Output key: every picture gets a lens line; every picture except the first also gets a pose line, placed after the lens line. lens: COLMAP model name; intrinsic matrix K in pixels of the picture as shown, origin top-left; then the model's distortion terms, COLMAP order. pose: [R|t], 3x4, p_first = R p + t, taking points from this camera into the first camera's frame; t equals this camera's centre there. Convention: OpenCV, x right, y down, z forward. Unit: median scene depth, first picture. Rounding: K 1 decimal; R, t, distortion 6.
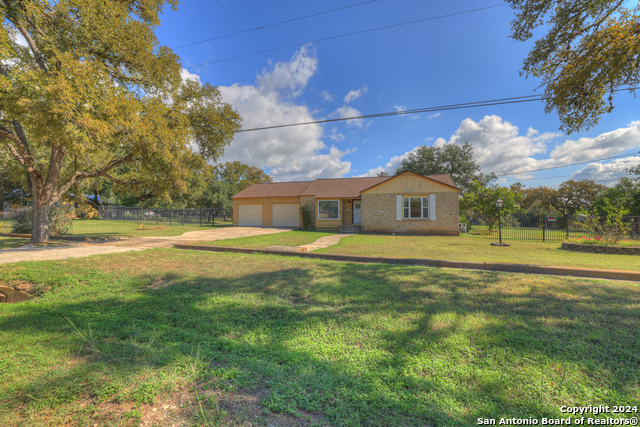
lens RADIAL K [[272.4, 0, 321.2], [0, 272.4, 225.6], [0, 0, 1]] dist [-0.028638, 0.007703]
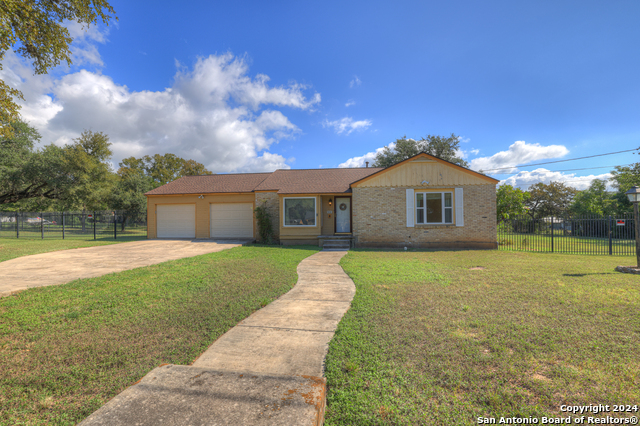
lens RADIAL K [[272.4, 0, 328.5], [0, 272.4, 227.9], [0, 0, 1]] dist [-0.028638, 0.007703]
pose [[0.980438, -0.013560, 0.196360, -0.030044], [0.015884, 0.999821, -0.010268, -0.010603], [-0.196186, 0.013186, 0.980478, 0.305325]]
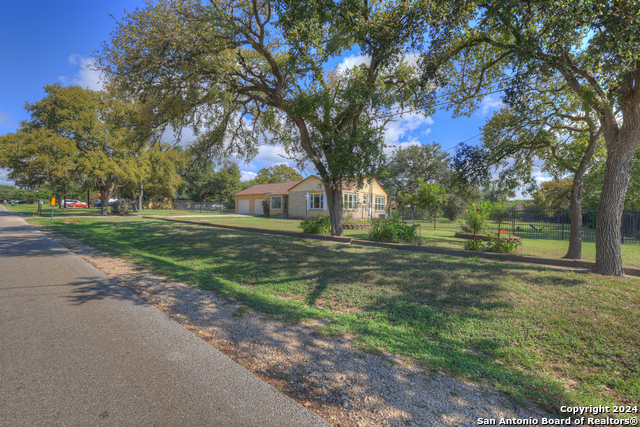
lens RADIAL K [[272.4, 0, 321.6], [0, 272.4, 210.9], [0, 0, 1]] dist [-0.028638, 0.007703]
pose [[0.942168, 0.011823, -0.334932, 0.653110], [-0.024087, 0.999182, -0.032488, 0.023082], [0.334274, 0.038676, 0.941682, -0.251663]]
